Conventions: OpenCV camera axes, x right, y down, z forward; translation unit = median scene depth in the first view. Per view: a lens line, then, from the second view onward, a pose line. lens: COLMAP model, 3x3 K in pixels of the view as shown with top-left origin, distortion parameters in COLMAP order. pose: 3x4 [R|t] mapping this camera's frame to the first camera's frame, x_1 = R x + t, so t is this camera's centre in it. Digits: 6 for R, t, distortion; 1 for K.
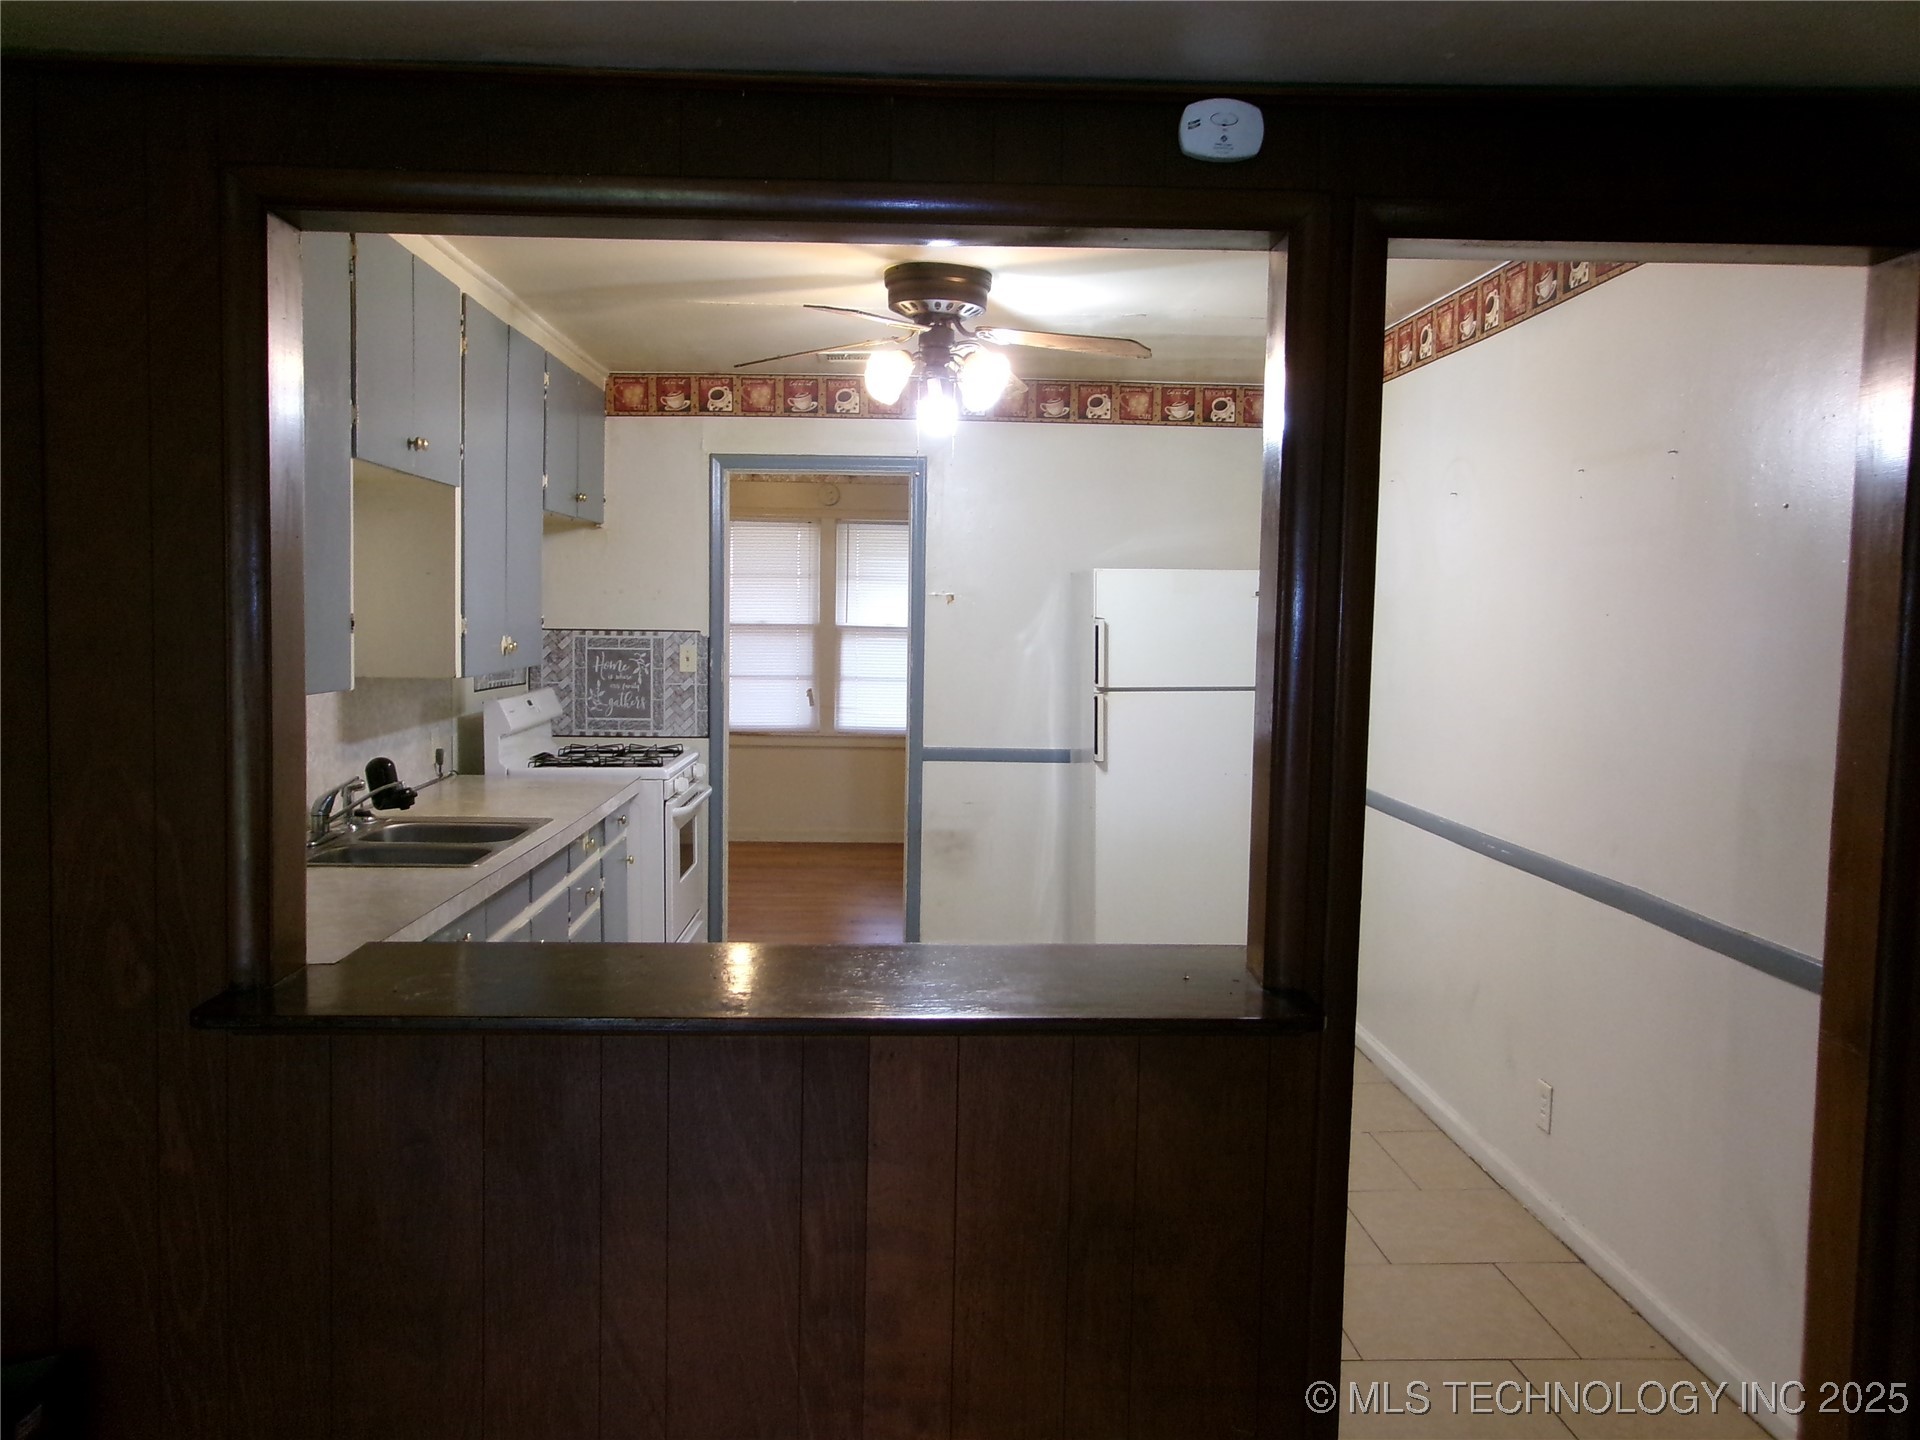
lens RADIAL K [[1525.7, 0, 953.9], [0, 1525.7, 722.9], [0, 0, 1]] dist [0.045597, -0.040102]
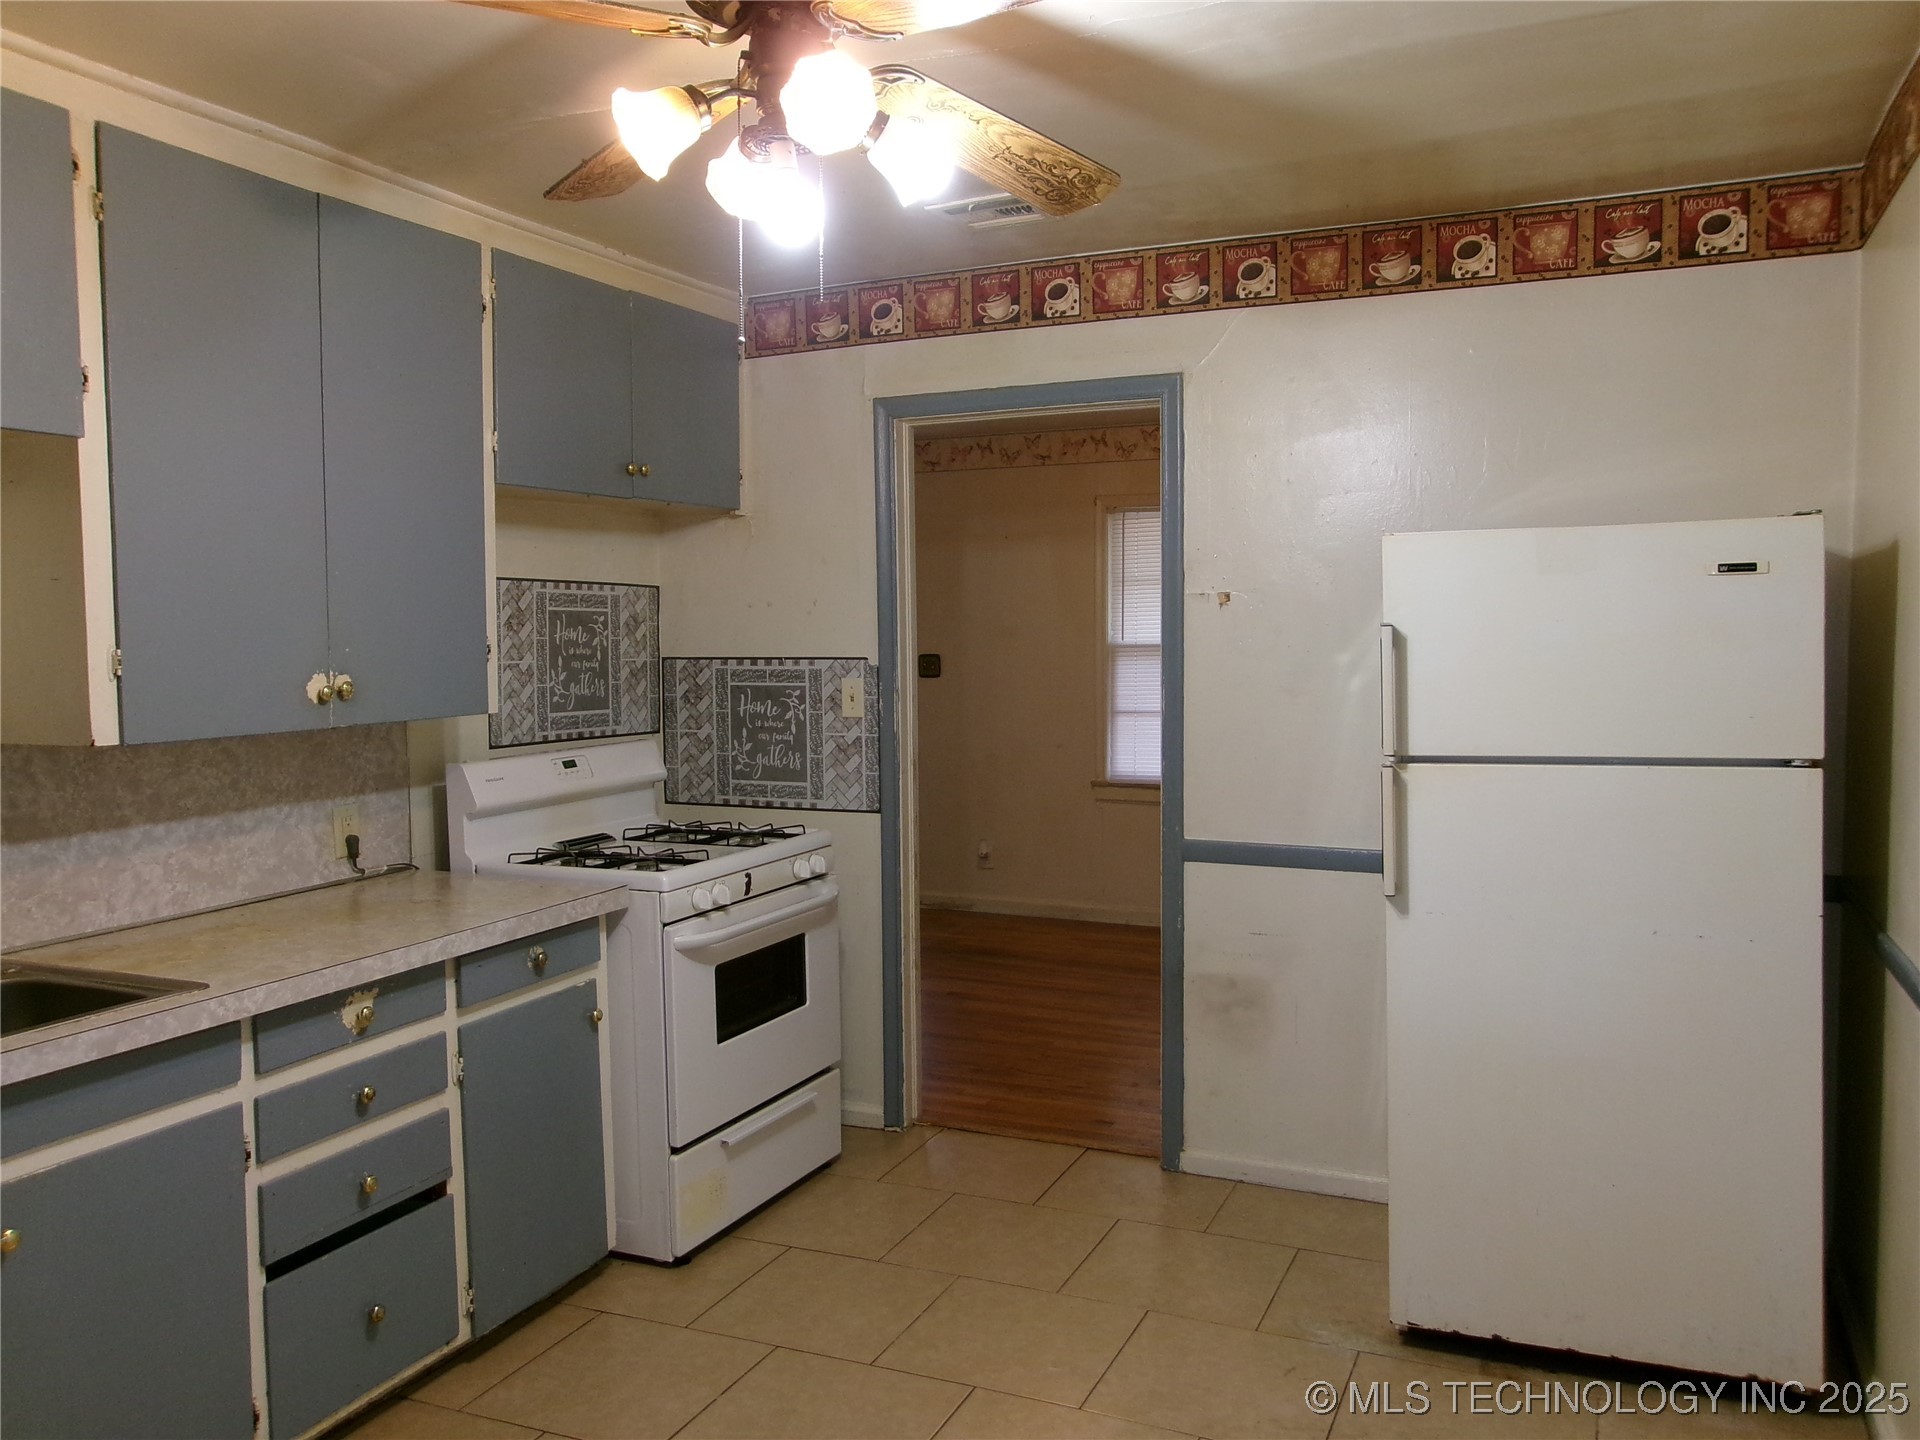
lens RADIAL K [[1530.3, 0, 955.6], [0, 1530.3, 706.8], [0, 0, 1]] dist [0.000184, 0.060909]
pose [[0.895568, 0.001457, -0.444923, 0.175696], [-0.011934, 0.999713, -0.020749, -0.024220], [0.444765, 0.023892, 0.895328, 0.402106]]
